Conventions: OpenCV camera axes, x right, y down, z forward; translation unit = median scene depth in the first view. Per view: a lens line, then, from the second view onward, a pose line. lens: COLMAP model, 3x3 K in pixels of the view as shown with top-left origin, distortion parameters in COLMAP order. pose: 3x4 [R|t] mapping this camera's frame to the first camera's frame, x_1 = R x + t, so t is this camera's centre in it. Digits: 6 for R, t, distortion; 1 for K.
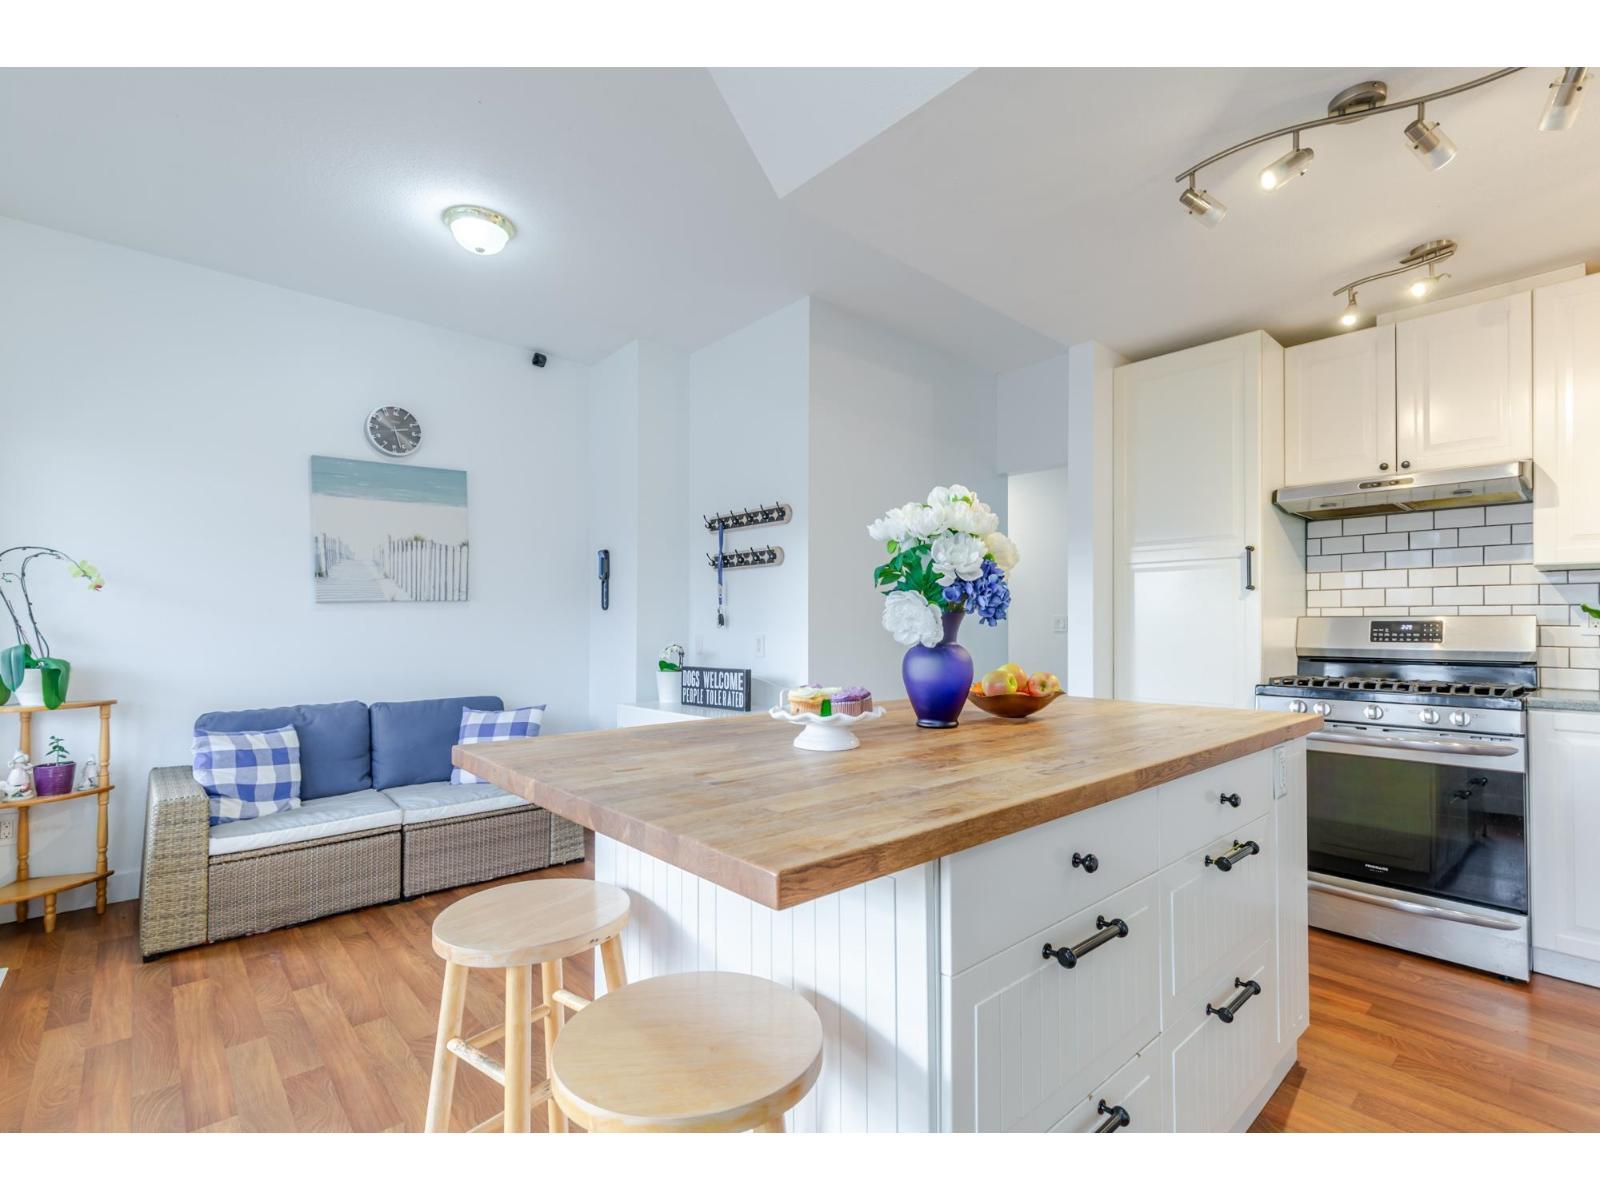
lens RADIAL K [[744.0, 0, 810.8], [0, 744.0, 603.7], [0, 0, 1]] dist [0.011064, -0.000191]
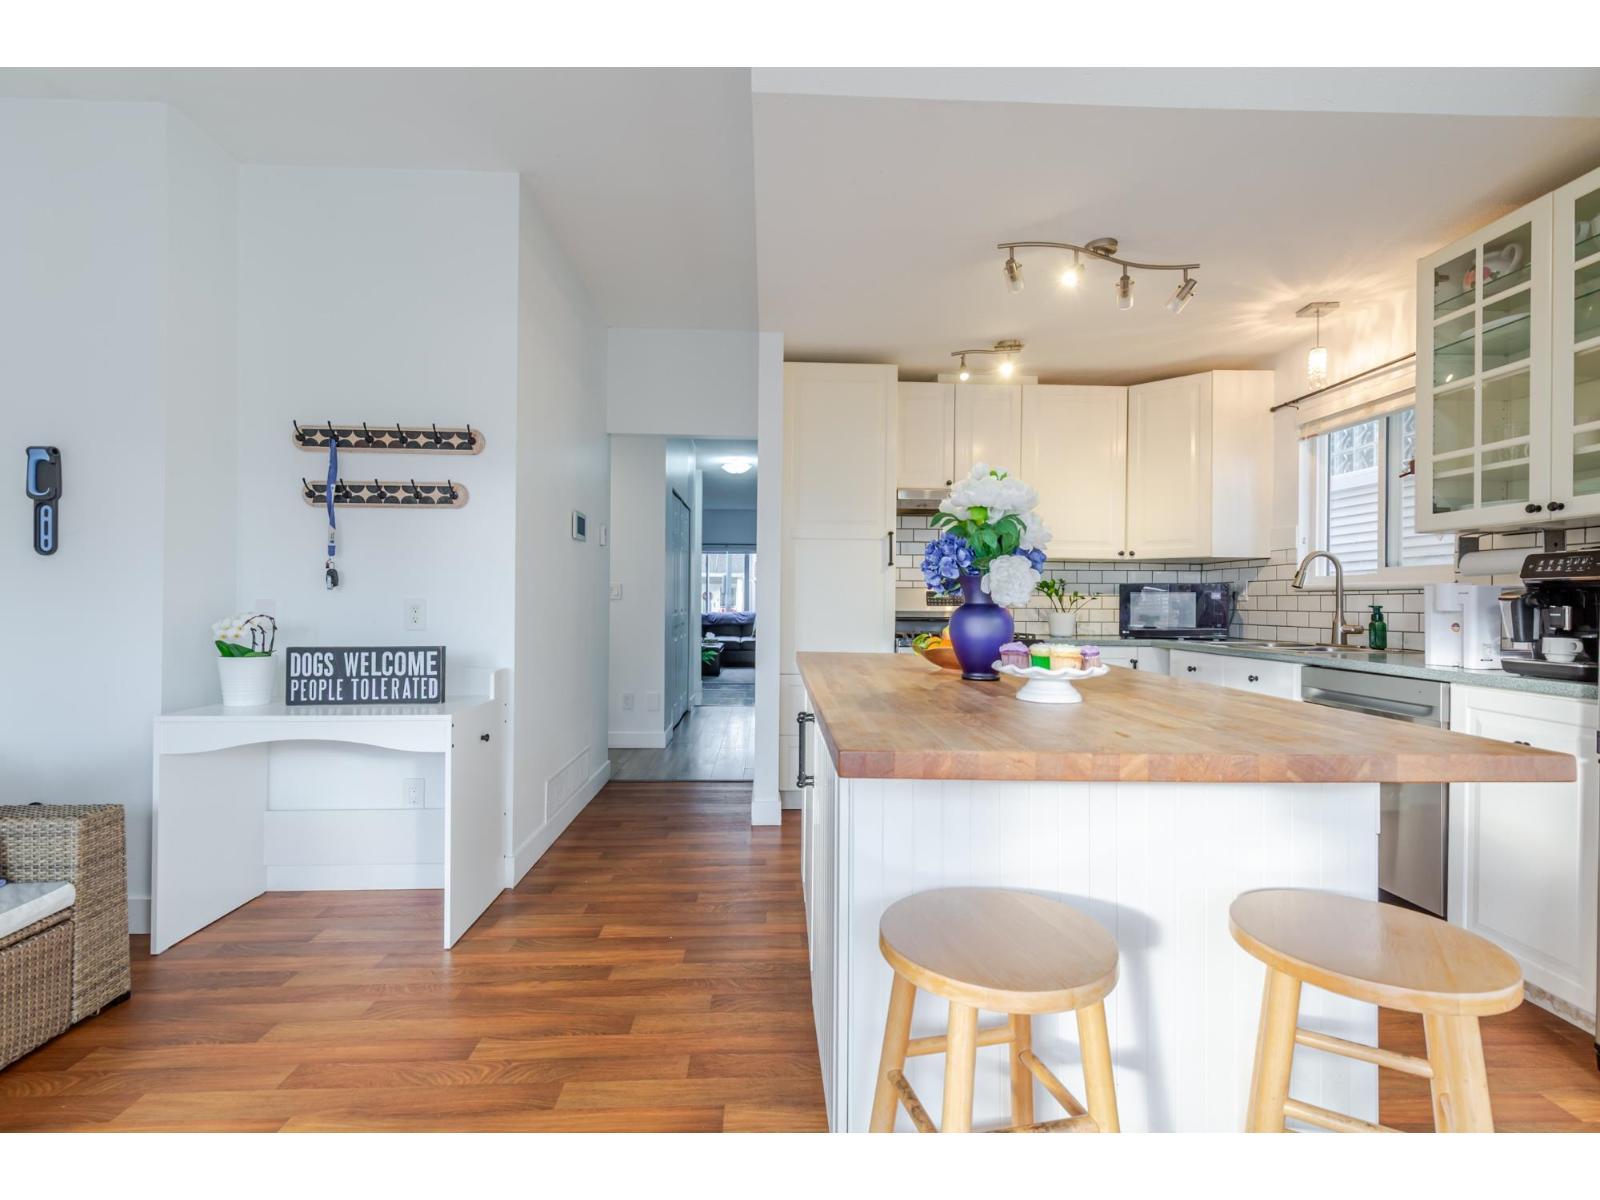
lens RADIAL K [[752.2, 0, 801.7], [0, 752.2, 594.0], [0, 0, 1]] dist [0.012171, 0.000107]
pose [[0.637060, 0.009973, 0.770749, -0.416307], [-0.030981, 0.999440, 0.012675, 0.015348], [-0.770191, -0.031953, 0.637012, 0.238567]]
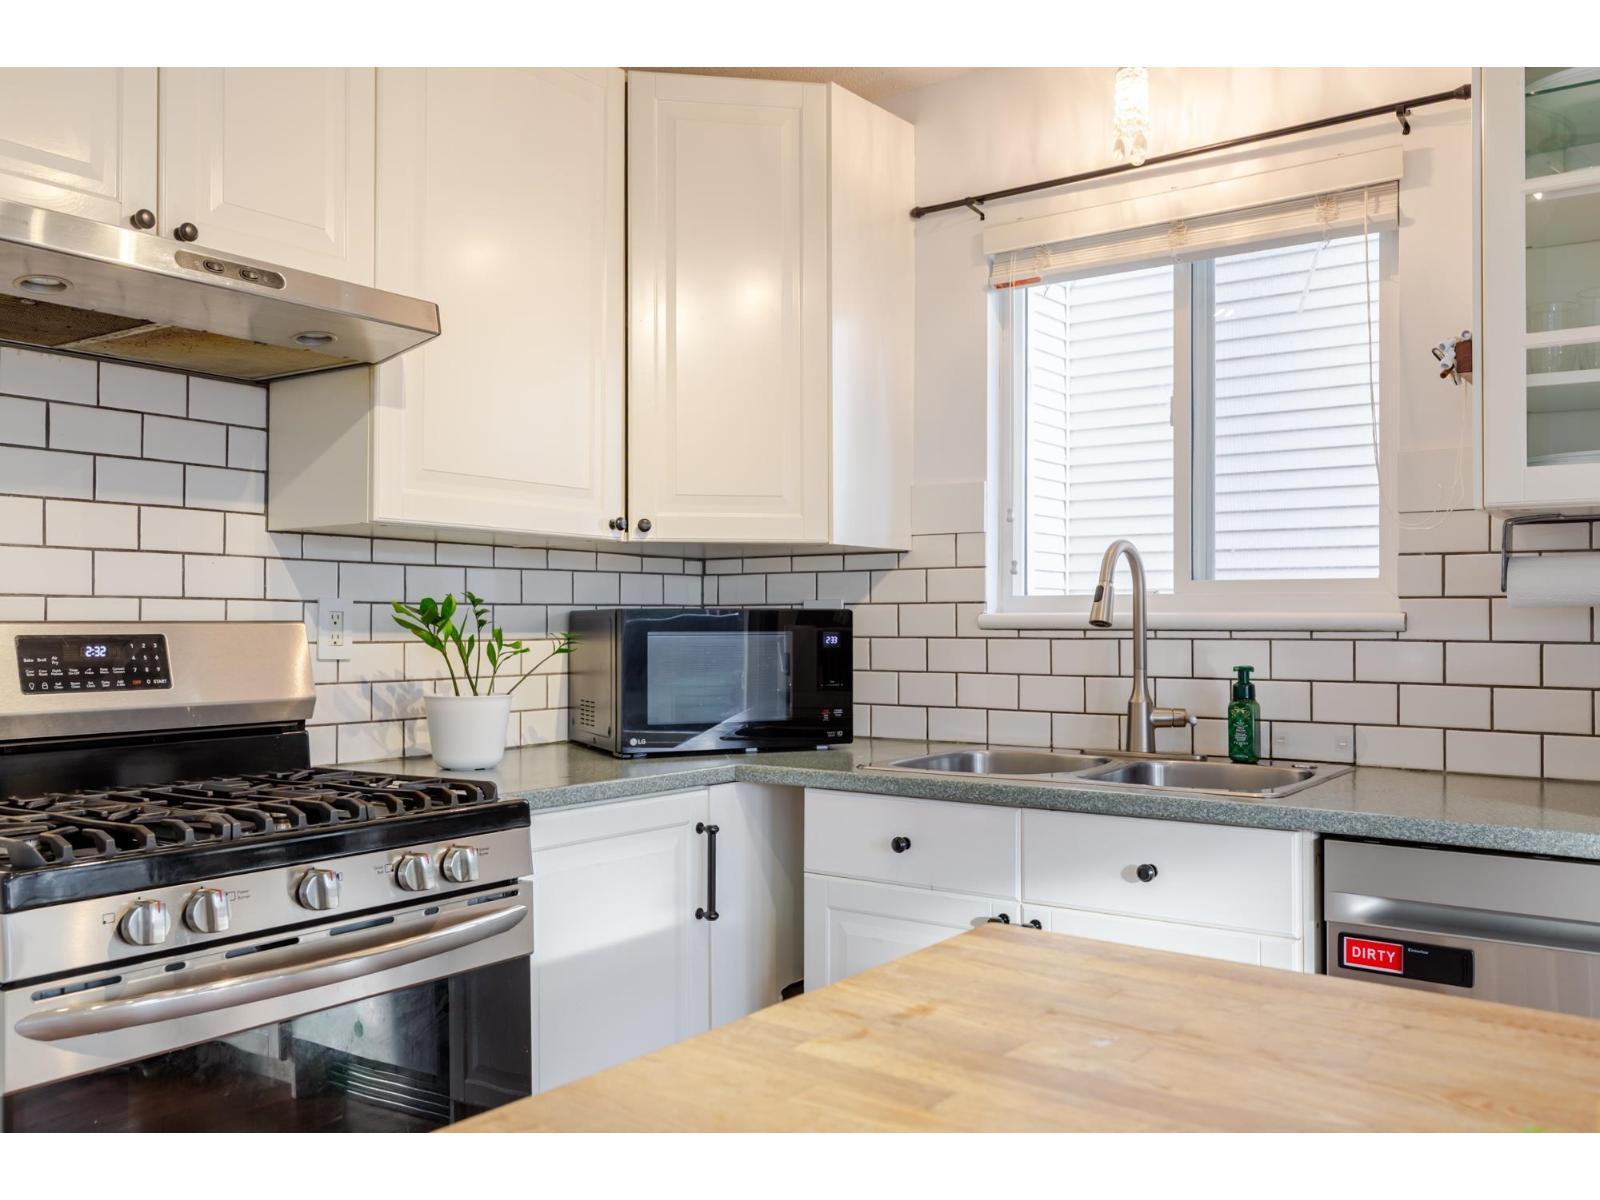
lens RADIAL K [[1341.5, 0, 800.0], [0, 1341.5, 600.0], [0, 0, 1]] dist [0.007388, -0.003188]
pose [[-0.198767, 0.013607, 0.979952, 0.044606], [-0.032391, 0.999266, -0.020445, 0.006492], [-0.979511, -0.035806, -0.198180, 0.652950]]
